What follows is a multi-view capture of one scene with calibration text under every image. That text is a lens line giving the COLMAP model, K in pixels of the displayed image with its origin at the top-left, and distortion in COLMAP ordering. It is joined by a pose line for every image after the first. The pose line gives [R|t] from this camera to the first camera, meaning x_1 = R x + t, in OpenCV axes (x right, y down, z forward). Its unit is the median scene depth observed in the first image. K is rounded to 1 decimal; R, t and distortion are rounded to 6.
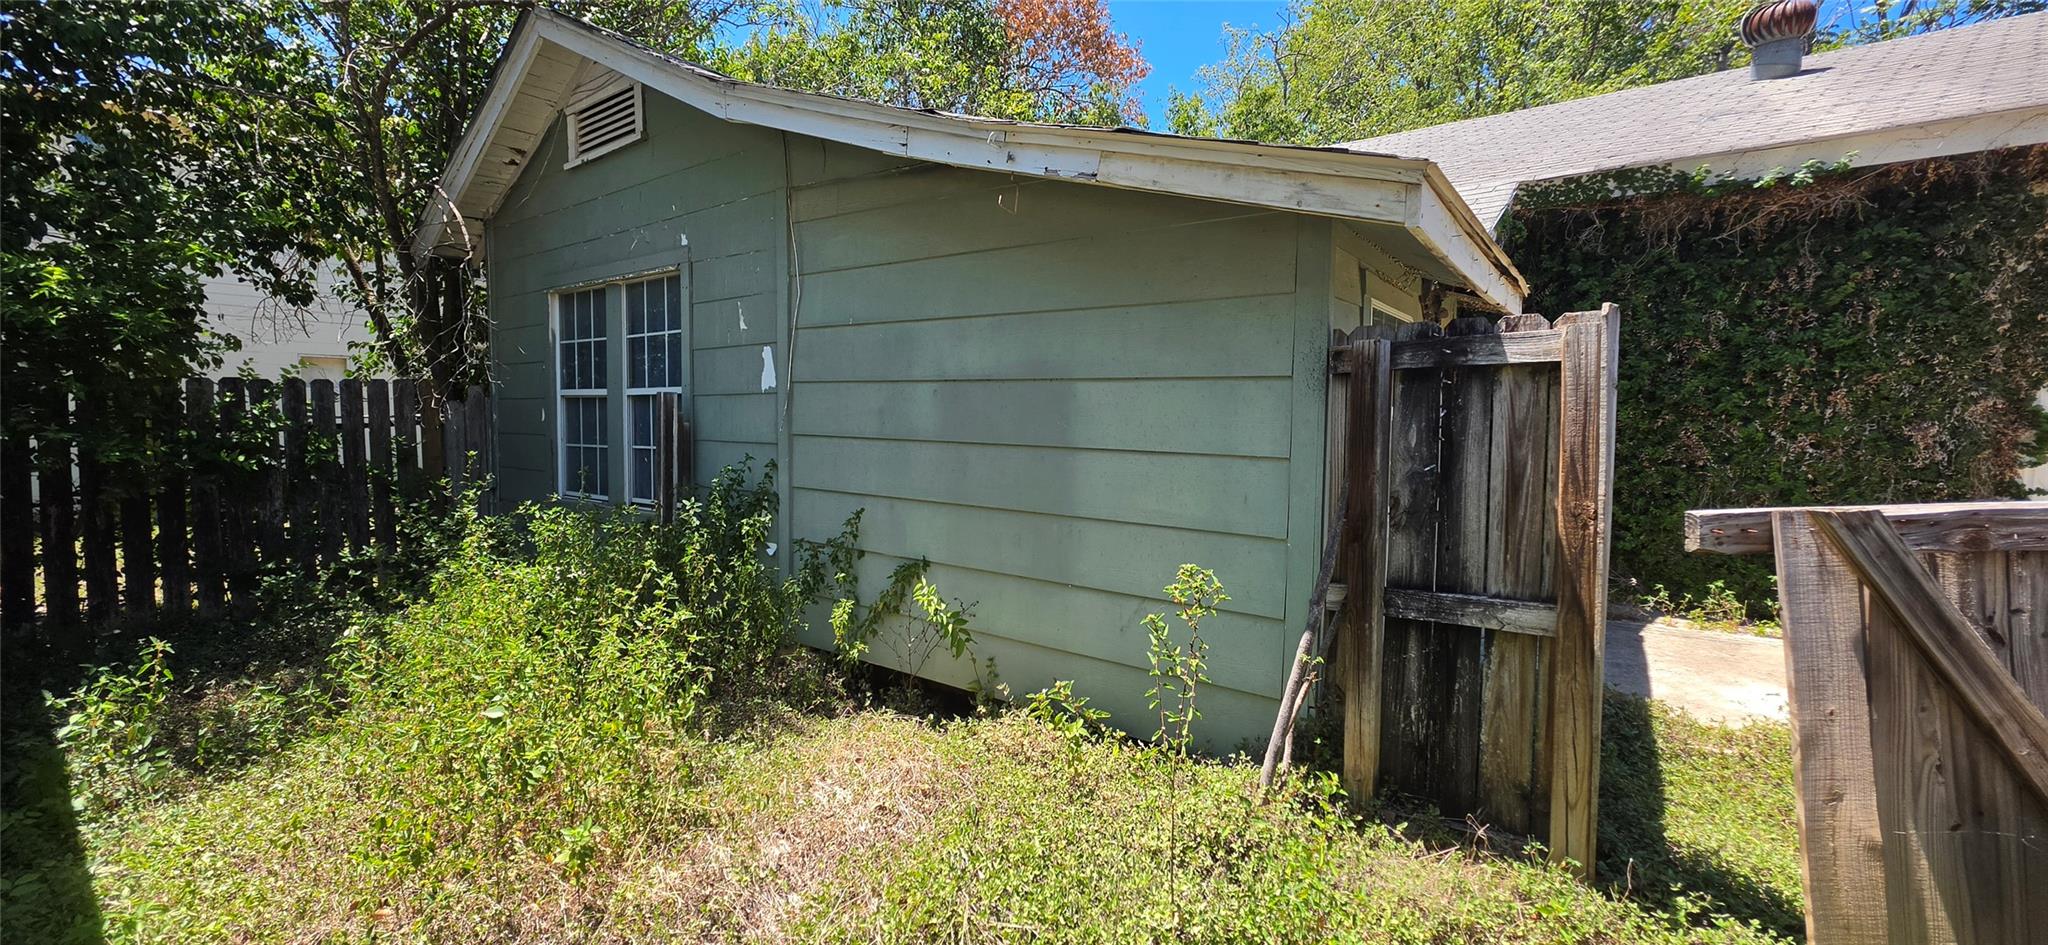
lens RADIAL K [[803.0, 0, 1022.6], [0, 803.0, 465.7], [0, 0, 1]] dist [0.000373, 0.000111]
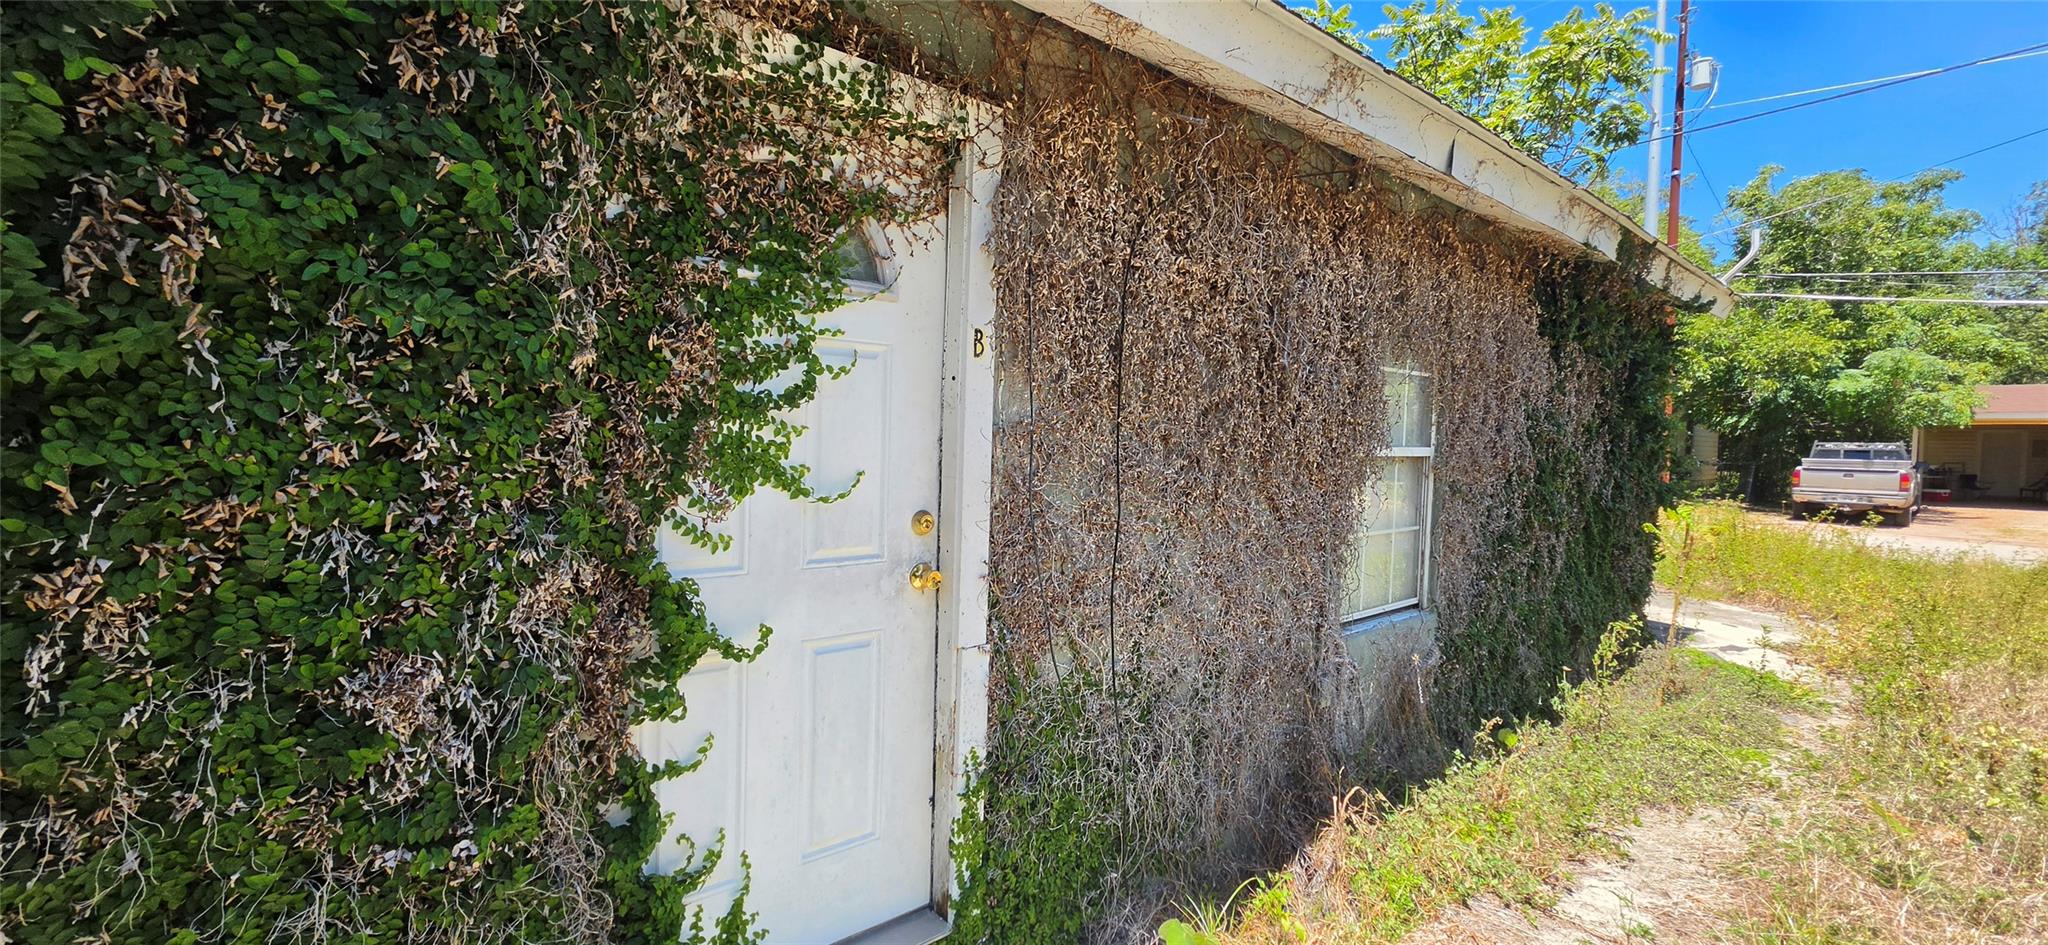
lens RADIAL K [[803.0, 0, 1022.6], [0, 803.0, 465.7], [0, 0, 1]] dist [0.000373, 0.000111]
pose [[0.221311, -0.037452, 0.974484, 0.887533], [0.031950, 0.999004, 0.031138, -0.126318], [-0.974680, 0.024244, 0.222288, 0.710947]]
